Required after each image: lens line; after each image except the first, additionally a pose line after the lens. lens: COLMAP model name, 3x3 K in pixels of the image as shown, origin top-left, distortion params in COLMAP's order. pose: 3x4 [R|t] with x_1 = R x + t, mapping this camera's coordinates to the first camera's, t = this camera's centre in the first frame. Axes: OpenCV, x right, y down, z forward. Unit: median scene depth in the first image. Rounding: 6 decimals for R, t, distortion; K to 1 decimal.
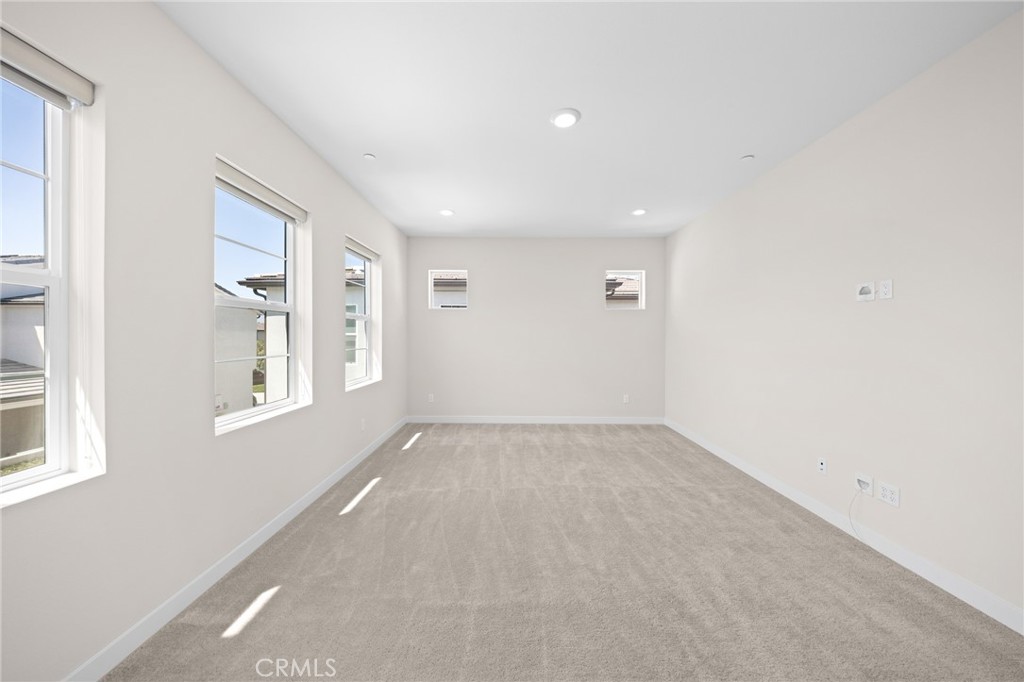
lens RADIAL K [[342.1, 0, 510.7], [0, 342.1, 339.2], [0, 0, 1]] dist [-0.002672, -0.000331]
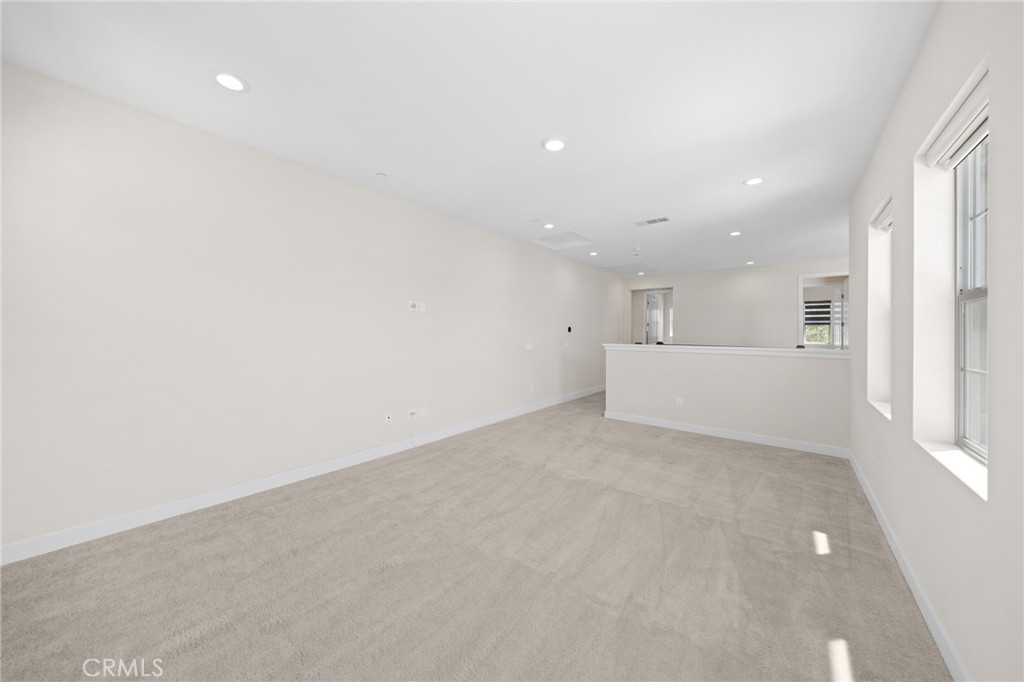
lens RADIAL K [[342.1, 0, 510.7], [0, 342.1, 339.2], [0, 0, 1]] dist [-0.002672, -0.000331]
pose [[-0.774780, -0.017758, 0.631981, -0.501923], [-0.001998, 0.999669, 0.025640, -0.013829], [-0.632227, 0.018602, -0.774559, 2.136715]]
